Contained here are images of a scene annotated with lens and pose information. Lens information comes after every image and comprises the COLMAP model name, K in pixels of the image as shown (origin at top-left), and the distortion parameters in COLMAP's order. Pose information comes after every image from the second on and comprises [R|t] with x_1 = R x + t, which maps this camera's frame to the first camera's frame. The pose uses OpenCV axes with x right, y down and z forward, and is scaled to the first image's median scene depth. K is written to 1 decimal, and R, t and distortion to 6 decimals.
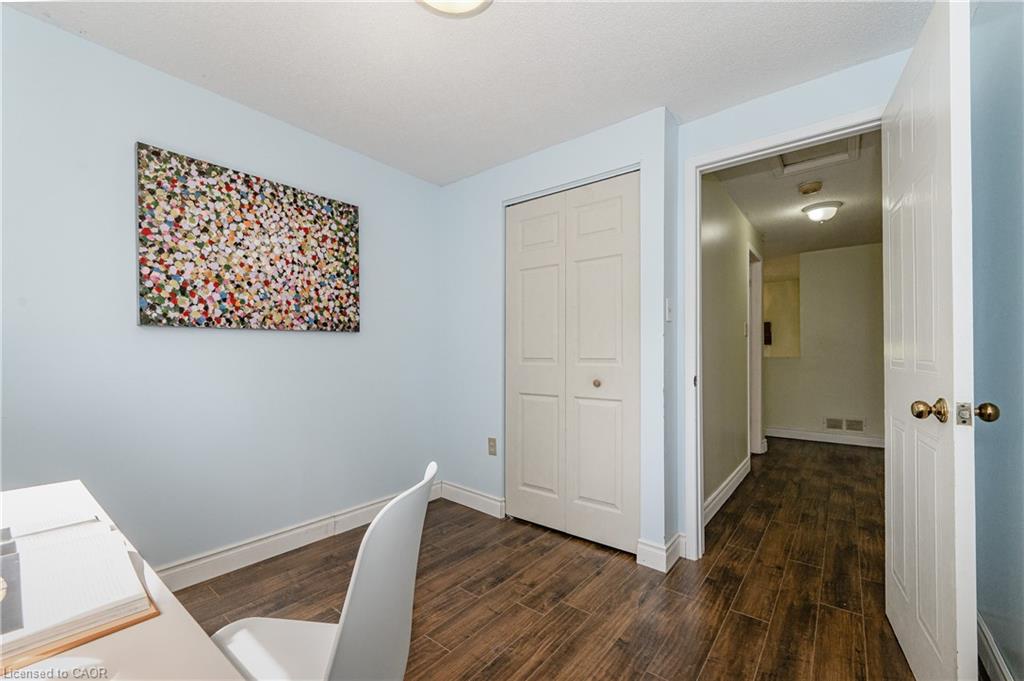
lens RADIAL K [[408.3, 0, 512.2], [0, 408.3, 348.0], [0, 0, 1]] dist [-0.001355, -0.000079]
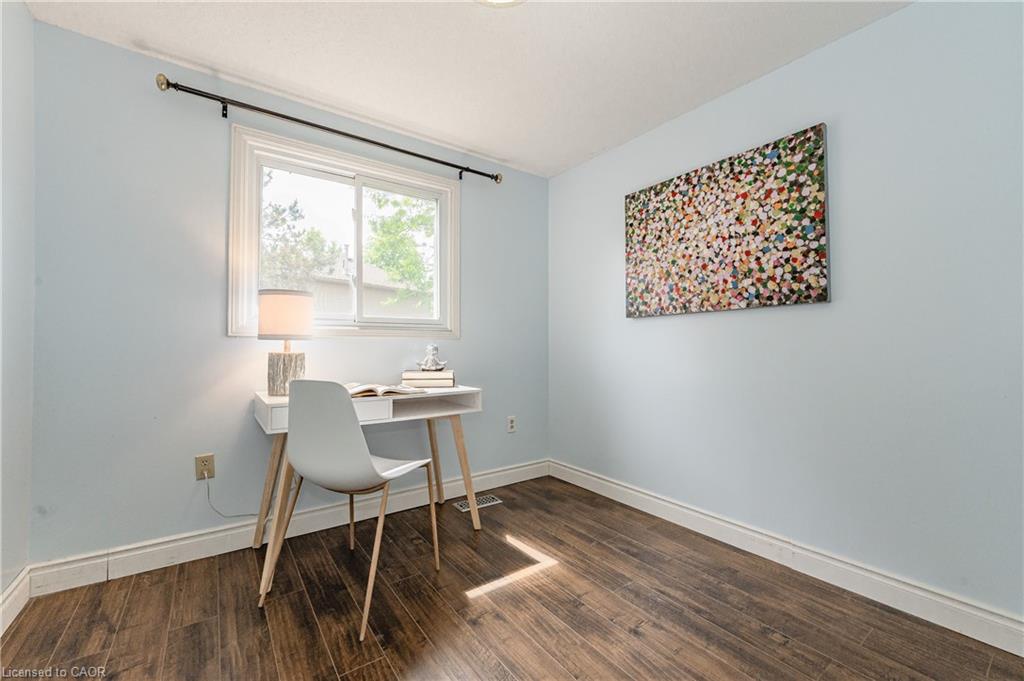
lens RADIAL K [[408.3, 0, 510.8], [0, 408.3, 340.4], [0, 0, 1]] dist [-0.001355, -0.000079]
pose [[-0.255285, -0.015372, -0.966744, 0.504577], [0.011016, 0.999762, -0.018806, 0.039997], [0.966803, -0.015451, -0.255055, 0.770340]]
